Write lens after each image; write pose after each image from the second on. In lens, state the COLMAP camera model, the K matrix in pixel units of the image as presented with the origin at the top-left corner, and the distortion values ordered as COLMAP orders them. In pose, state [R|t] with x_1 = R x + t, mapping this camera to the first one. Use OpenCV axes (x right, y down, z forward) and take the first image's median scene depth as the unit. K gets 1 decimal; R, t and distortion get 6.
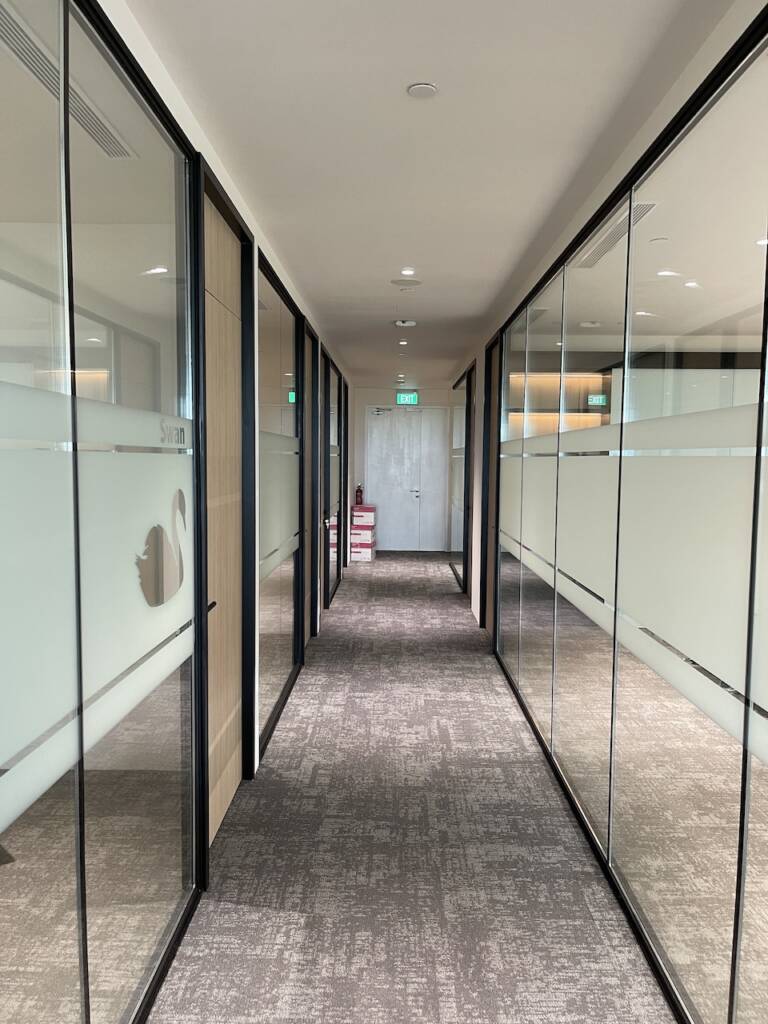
lens RADIAL K [[765.5, 0, 384.0], [0, 765.5, 512.0], [0, 0, 1]] dist [0.130743, -0.162466]
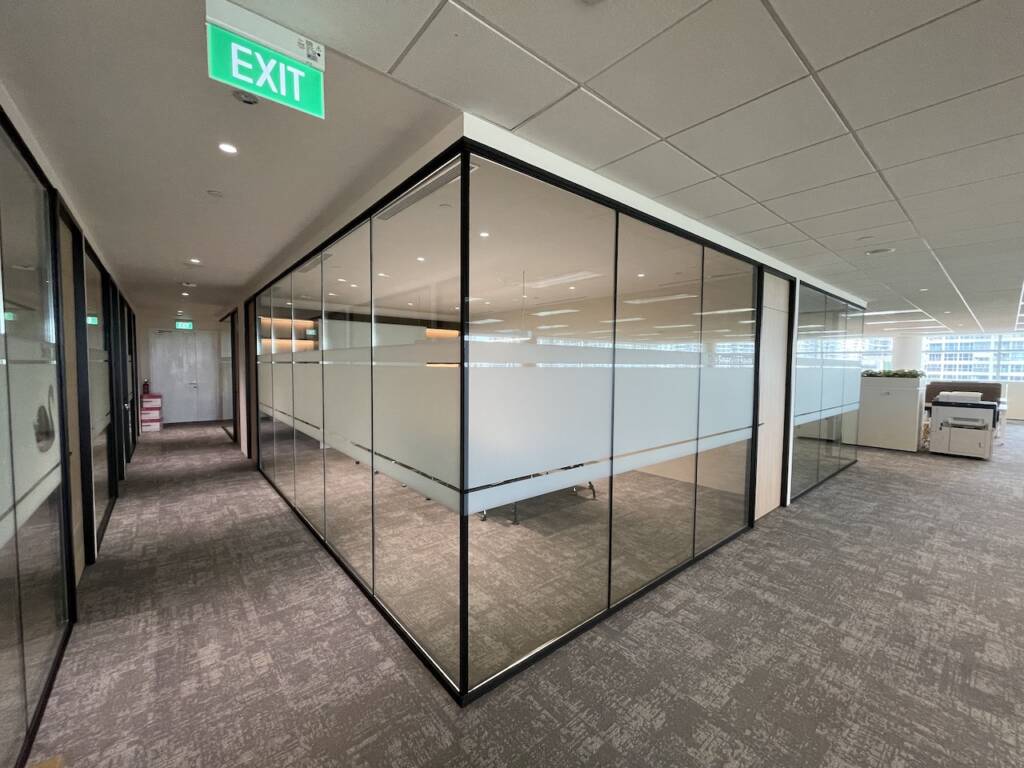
lens RADIAL K [[414.3, 0, 512.0], [0, 414.3, 384.0], [0, 0, 1]] dist [-0.001126, 0.000176]
pose [[0.754244, -0.034332, 0.655696, -0.055353], [0.045746, 0.998953, -0.000317, 0.009031], [-0.654998, 0.030235, 0.755025, -0.196043]]
